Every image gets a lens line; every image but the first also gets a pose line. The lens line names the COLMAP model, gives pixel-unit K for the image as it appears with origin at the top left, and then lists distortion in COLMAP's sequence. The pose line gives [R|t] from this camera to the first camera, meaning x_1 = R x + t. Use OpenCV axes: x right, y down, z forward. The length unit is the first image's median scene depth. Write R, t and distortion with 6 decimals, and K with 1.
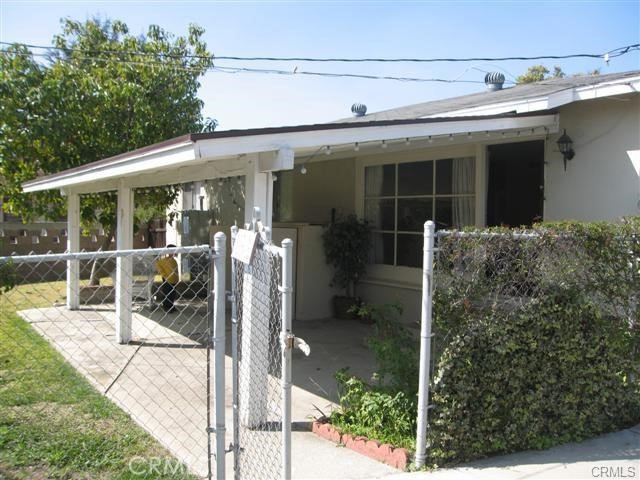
lens RADIAL K [[528.8, 0, 323.0], [0, 528.8, 240.2], [0, 0, 1]] dist [-0.139541, 0.103185]
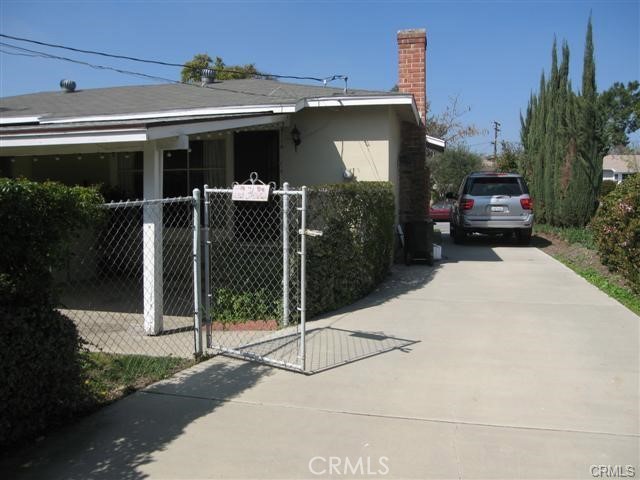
lens RADIAL K [[528.8, 0, 317.2], [0, 528.8, 238.0], [0, 0, 1]] dist [-0.139541, 0.103185]
pose [[0.788350, -0.062288, 0.612066, -0.425092], [0.035913, 0.997824, 0.055289, 0.028733], [-0.614178, -0.021606, 0.788872, -0.241612]]
